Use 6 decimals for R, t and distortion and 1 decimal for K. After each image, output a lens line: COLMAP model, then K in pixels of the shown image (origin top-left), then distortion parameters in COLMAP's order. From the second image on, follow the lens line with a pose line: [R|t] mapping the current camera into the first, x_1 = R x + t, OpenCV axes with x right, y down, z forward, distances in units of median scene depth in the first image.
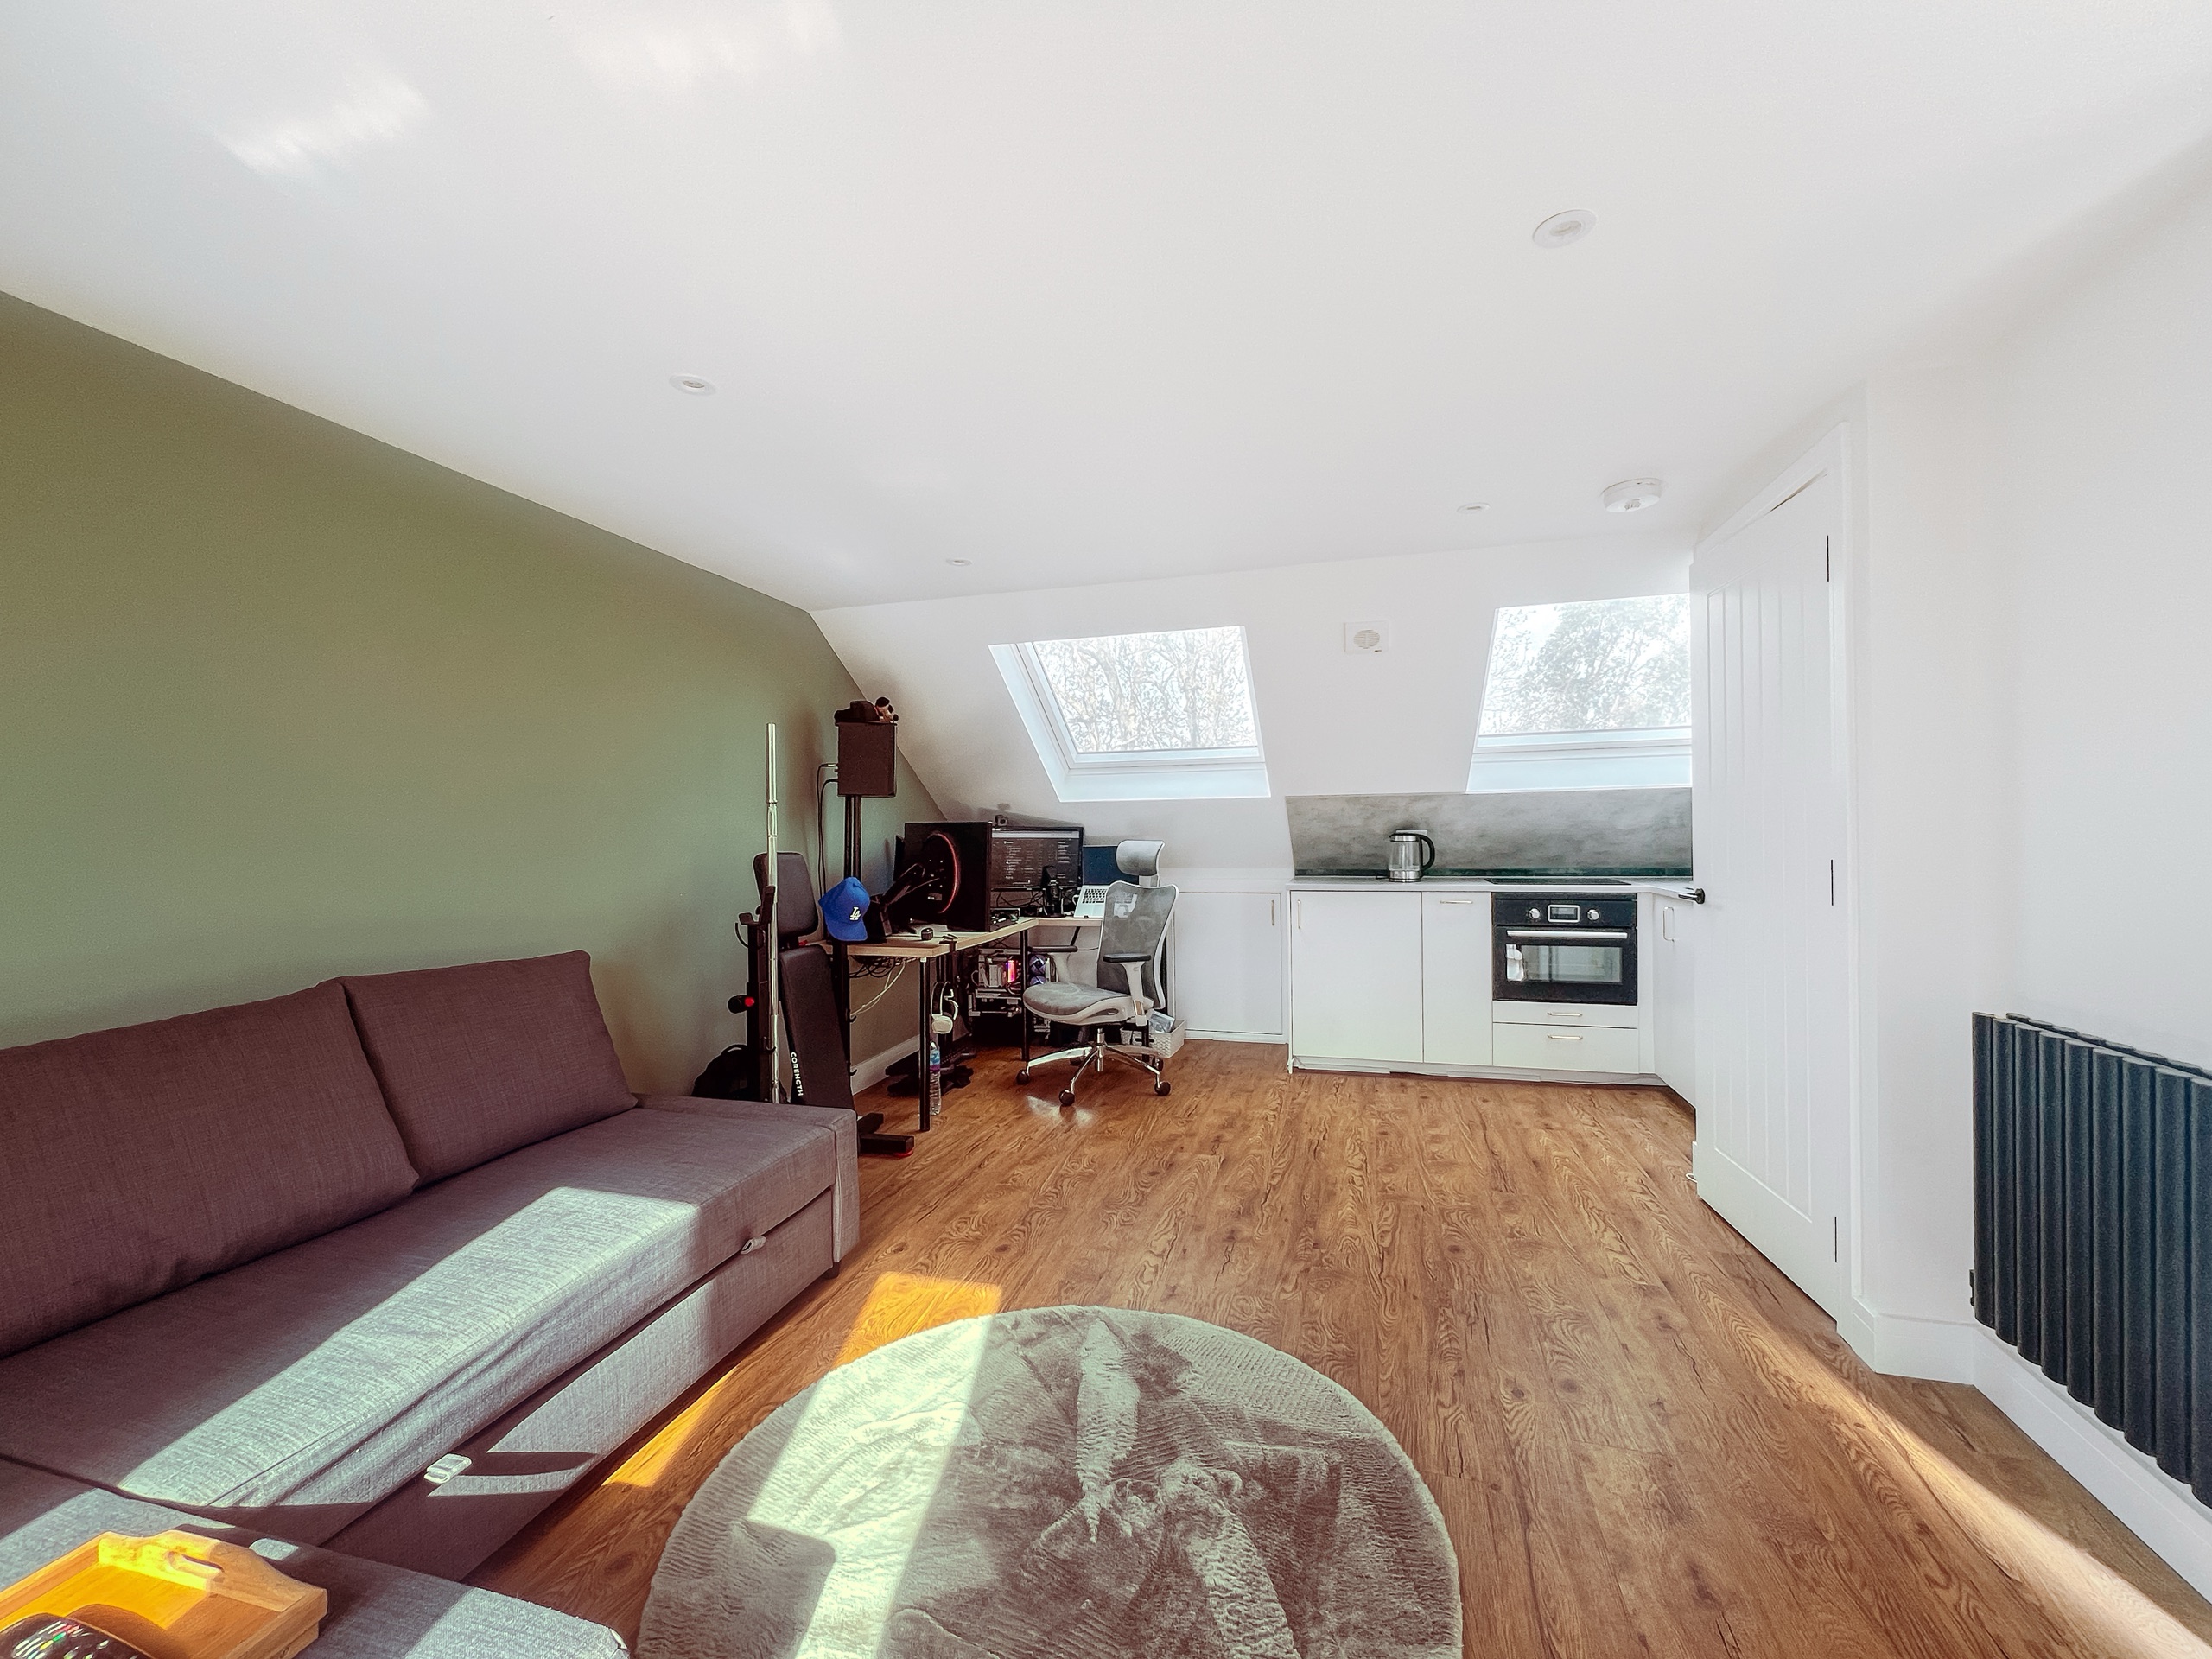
lens RADIAL K [[904.6, 0, 1098.6], [0, 904.6, 841.3], [0, 0, 1]] dist [-0.000692, -0.000039]
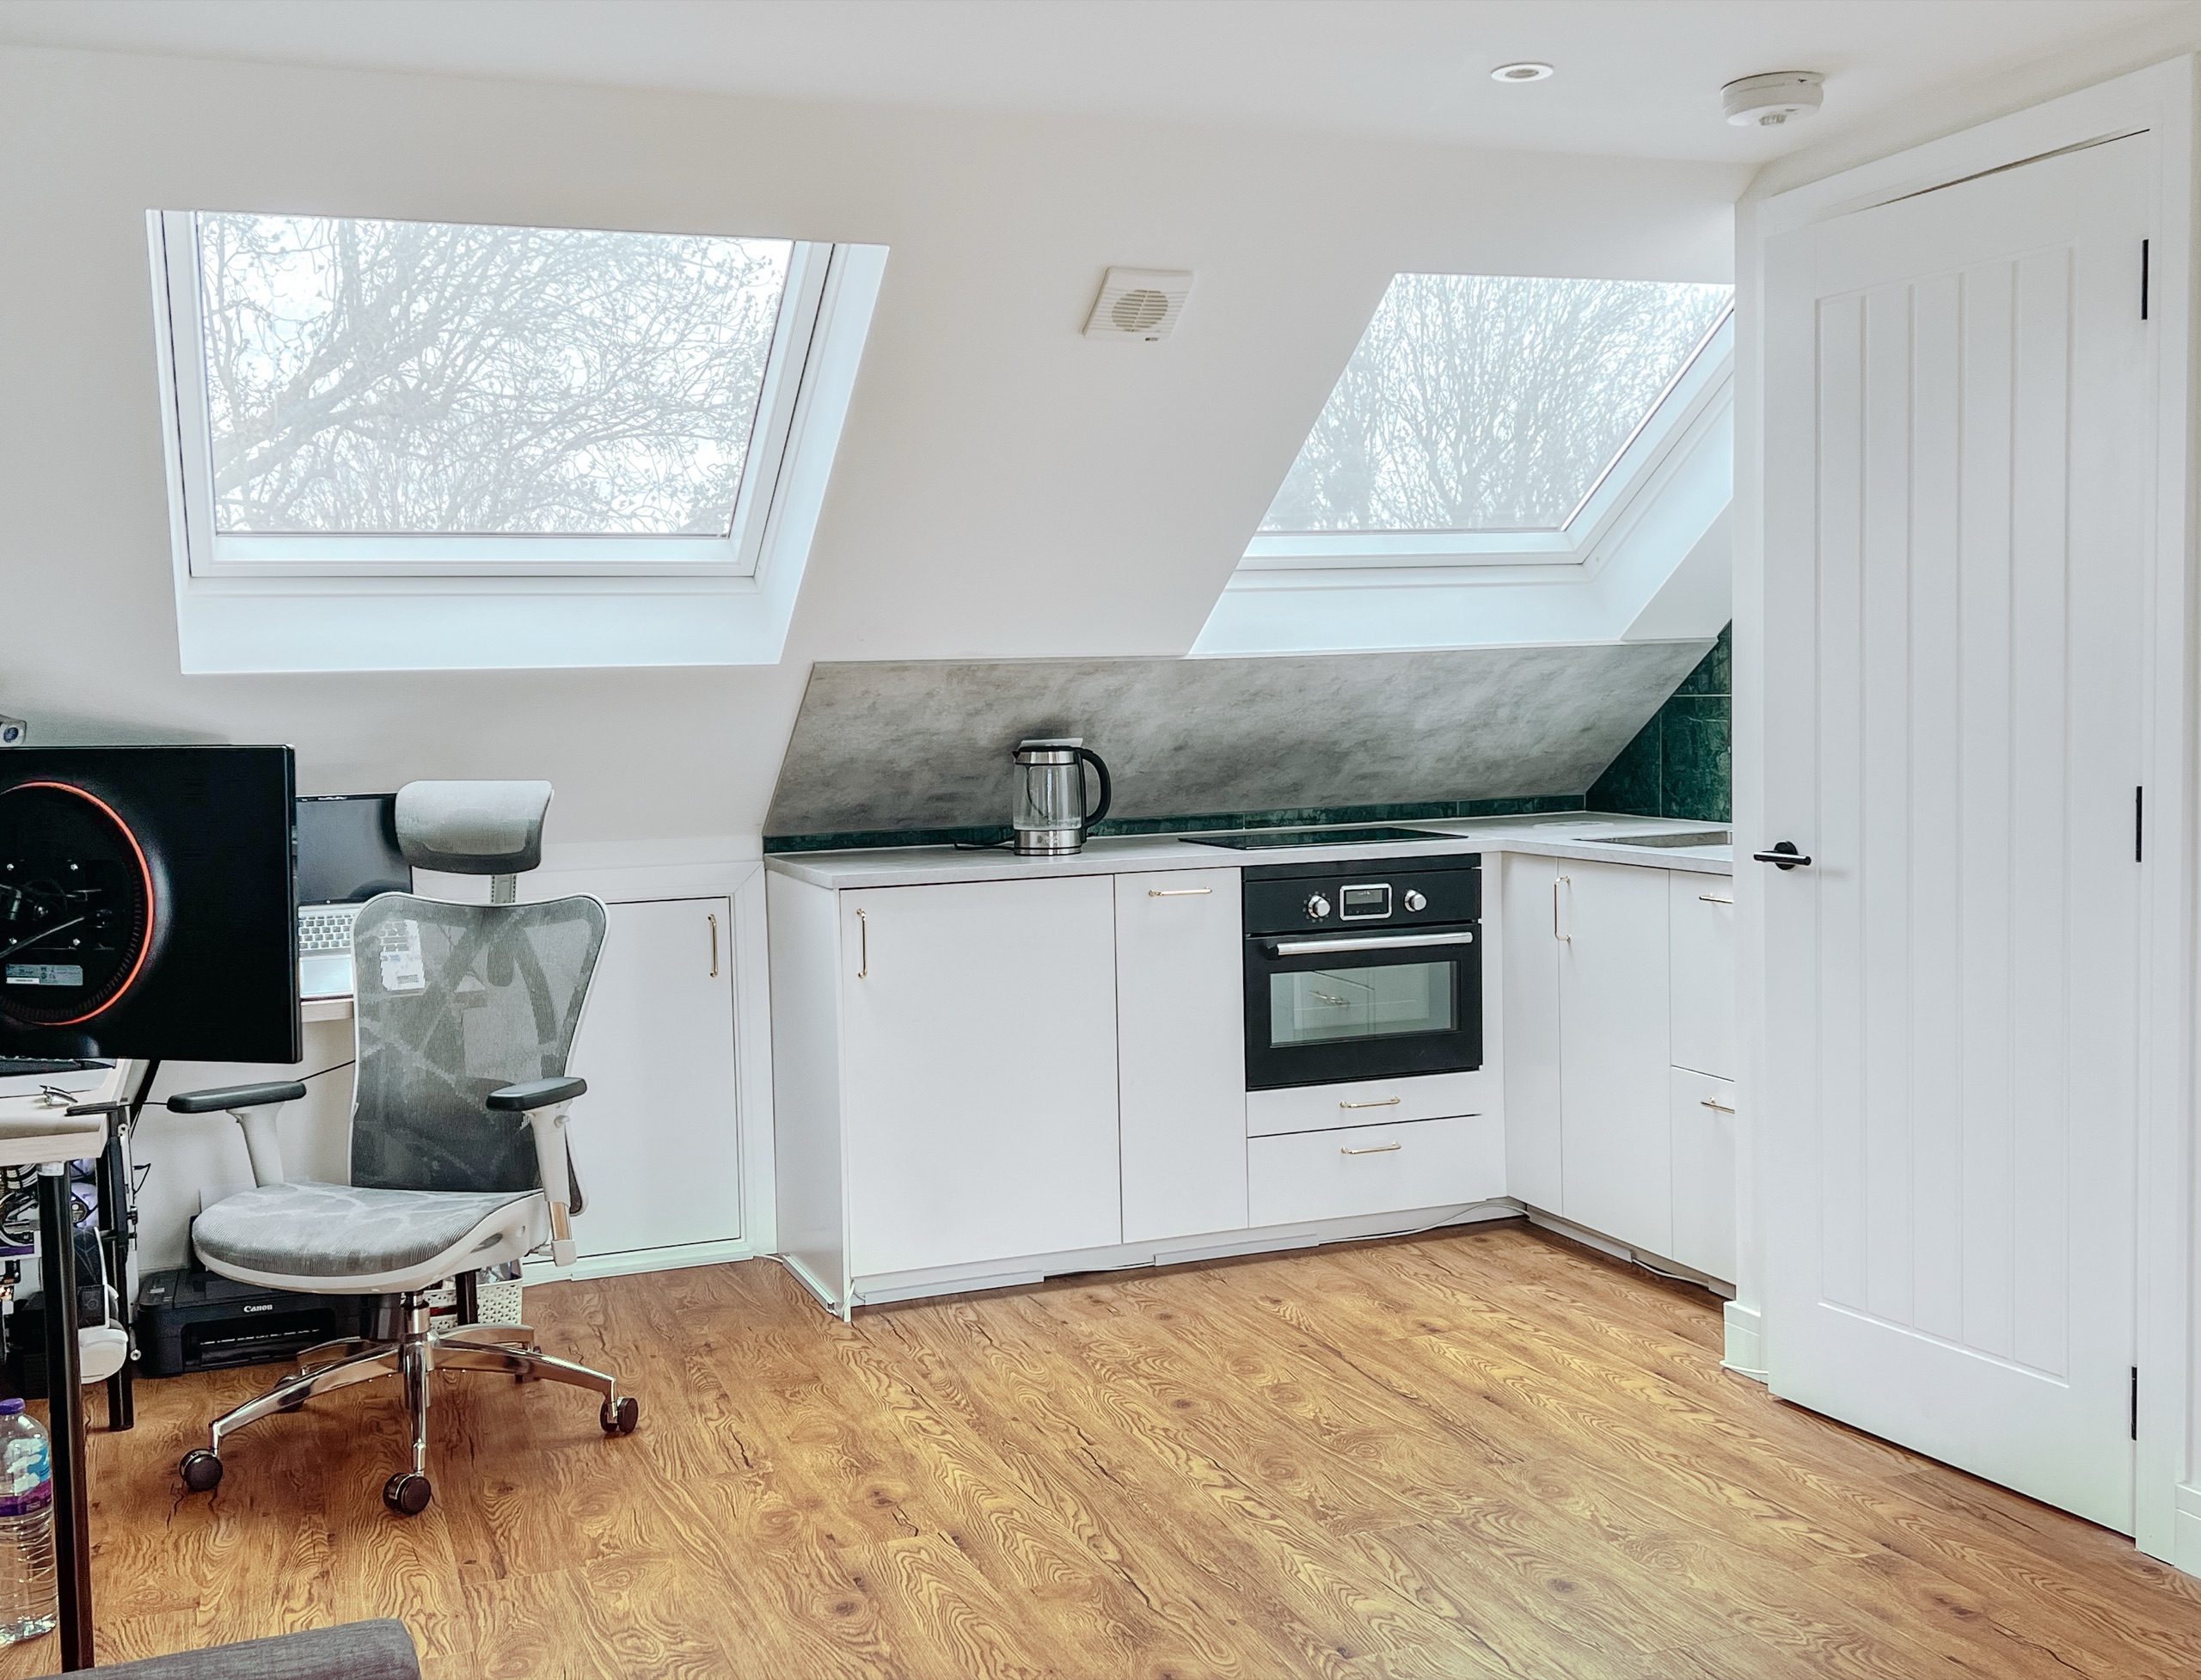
lens RADIAL K [[2253.0, 0, 1099.3], [0, 2253.0, 866.0], [0, 0, 1]] dist [0.169573, -0.394616]
pose [[0.797556, -0.054911, 0.600740, -0.358497], [0.022967, 0.997891, 0.060721, -0.018884], [-0.602807, -0.034631, 0.797135, 0.104093]]
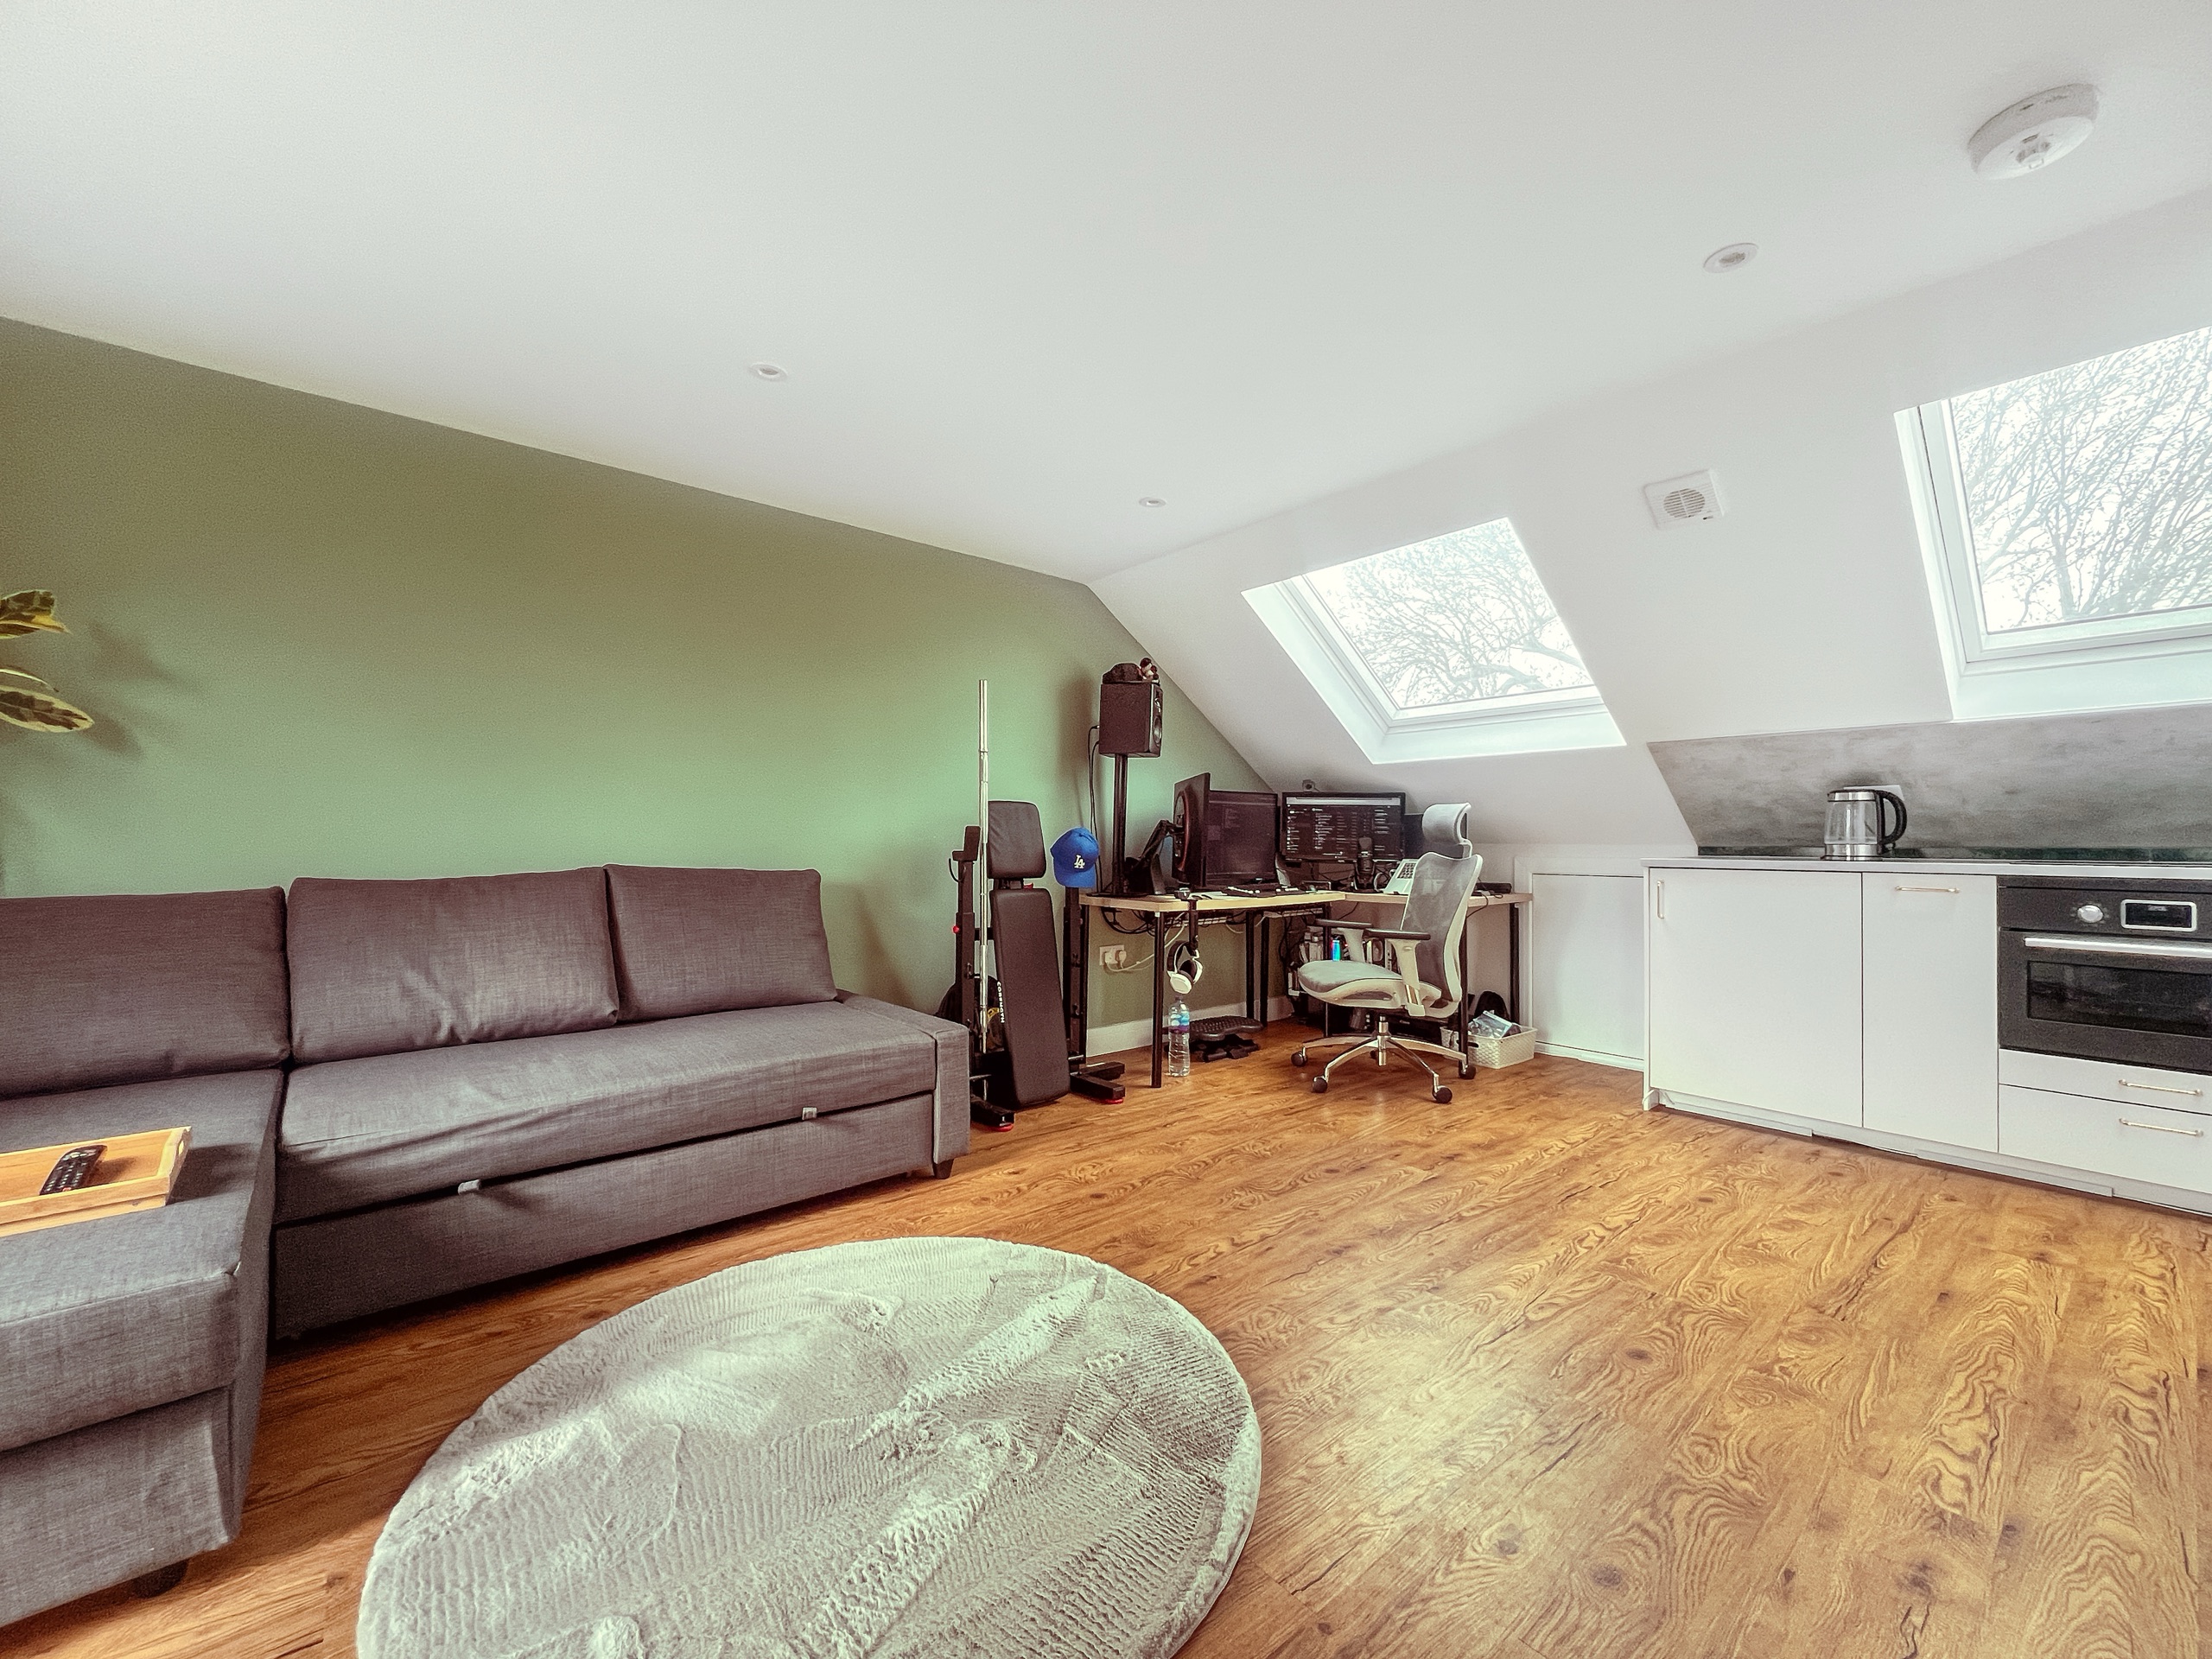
lens RADIAL K [[893.7, 0, 1094.5], [0, 893.7, 840.6], [0, 0, 1]] dist [-0.001360, 0.000197]
pose [[0.825356, 0.016490, -0.564372, 0.280476], [-0.022433, 0.999742, -0.003597, 0.050762], [0.564167, 0.015629, 0.825513, 0.138407]]
